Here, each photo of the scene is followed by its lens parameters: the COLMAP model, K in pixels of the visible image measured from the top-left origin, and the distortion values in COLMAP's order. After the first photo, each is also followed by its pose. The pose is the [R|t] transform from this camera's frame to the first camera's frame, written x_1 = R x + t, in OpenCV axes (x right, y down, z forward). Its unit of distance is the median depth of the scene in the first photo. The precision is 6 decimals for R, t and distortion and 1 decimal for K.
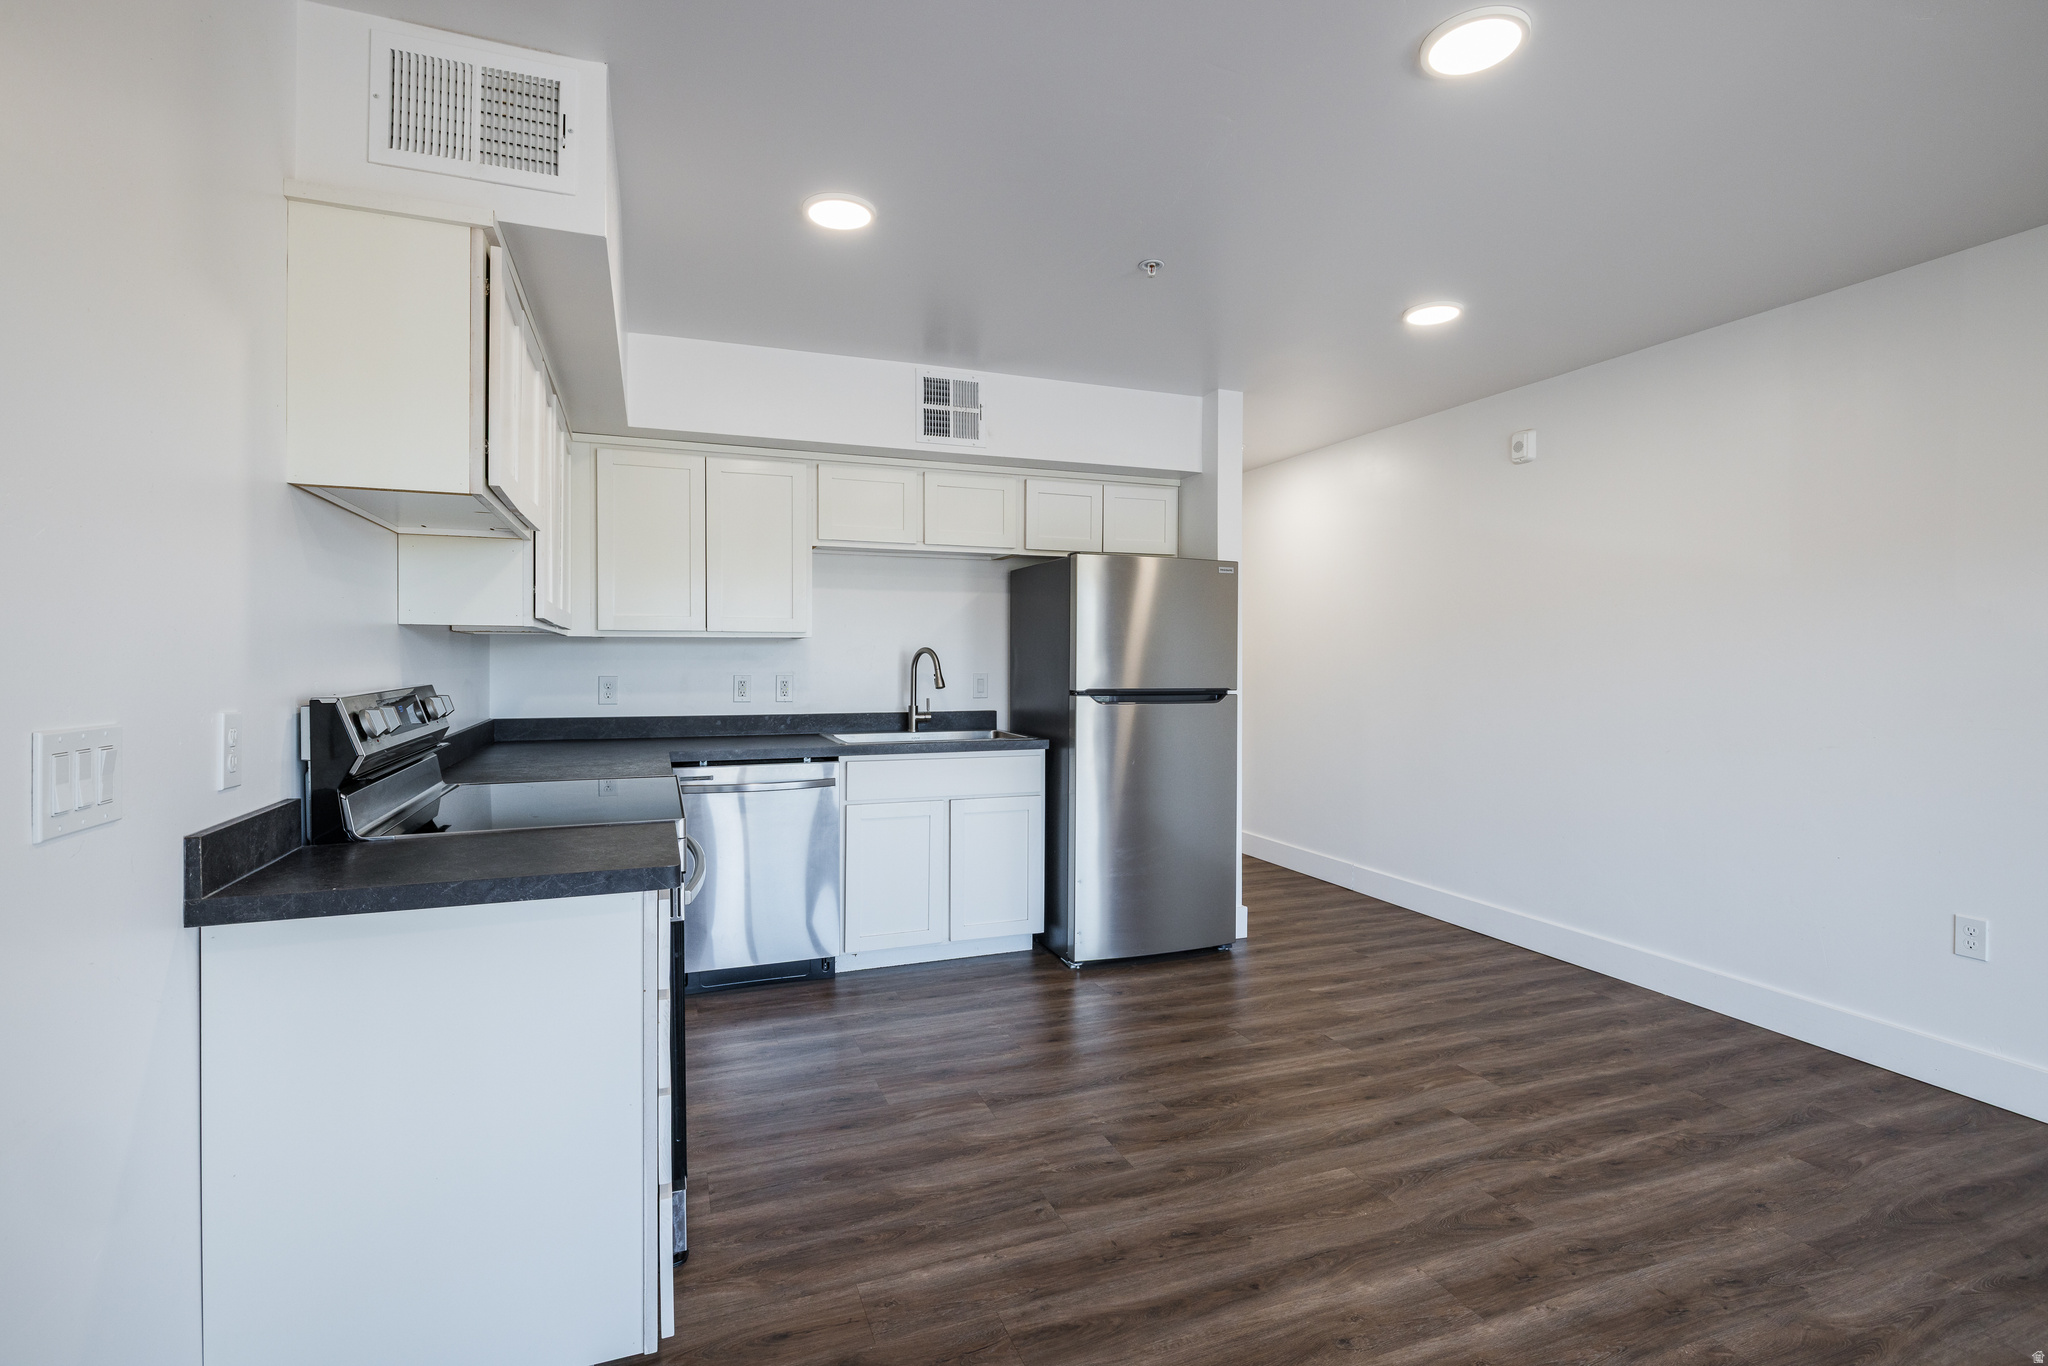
lens RADIAL K [[940.6, 0, 1017.0], [0, 940.6, 662.5], [0, 0, 1]] dist [-0.006566, 0.000915]
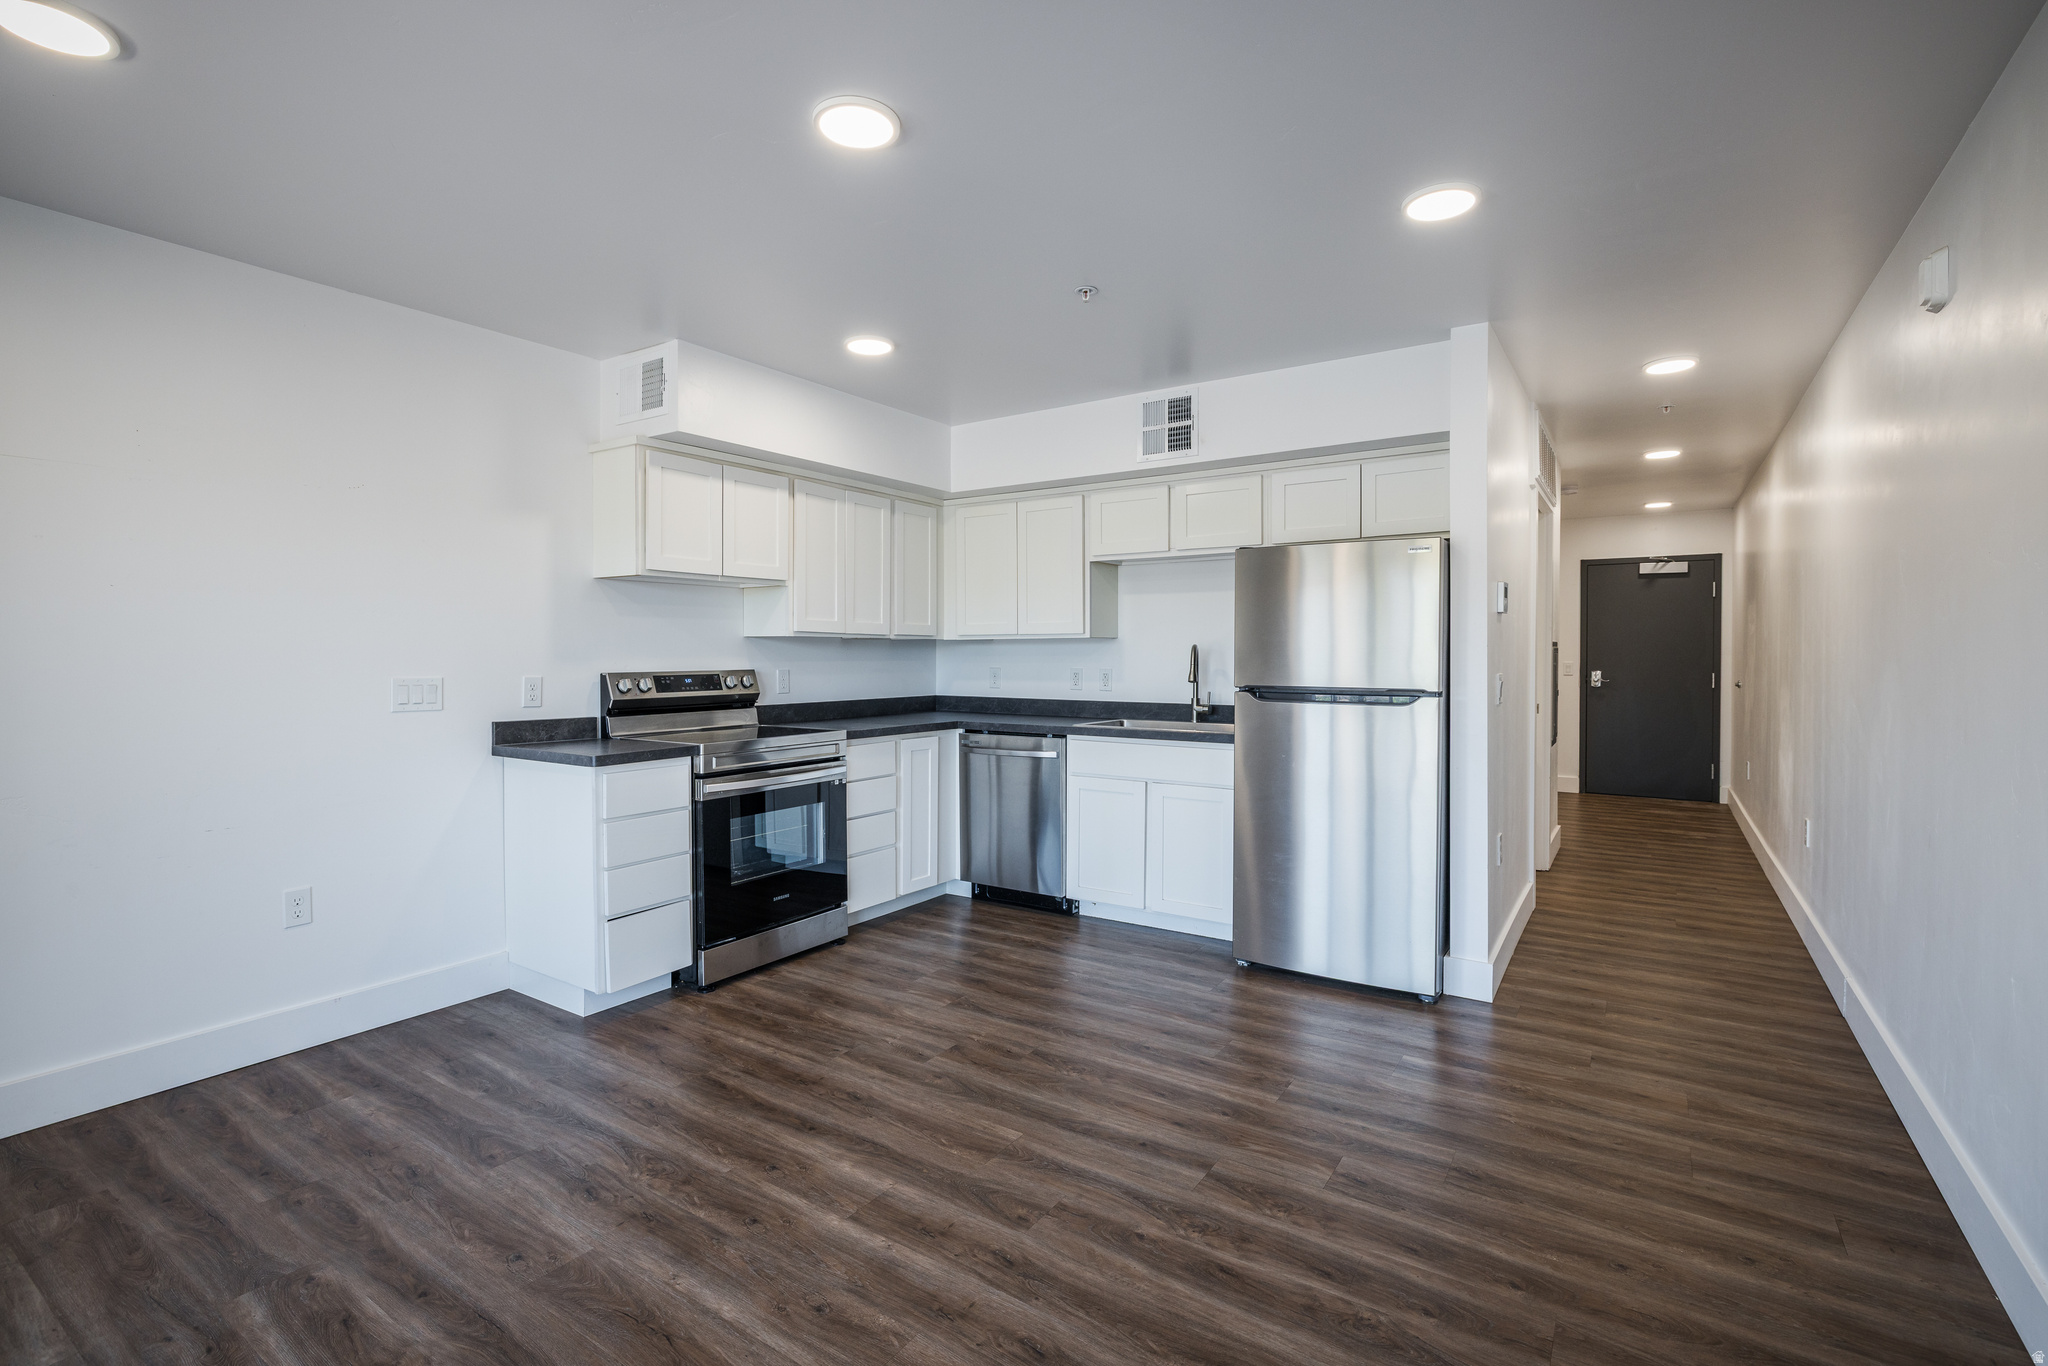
lens RADIAL K [[940.6, 0, 1017.0], [0, 940.6, 662.5], [0, 0, 1]] dist [-0.006566, 0.000915]
pose [[0.574582, 0.006070, -0.818424, 1.022044], [-0.003017, 0.999981, 0.005298, -0.000861], [0.818441, -0.000575, 0.574590, 0.323428]]
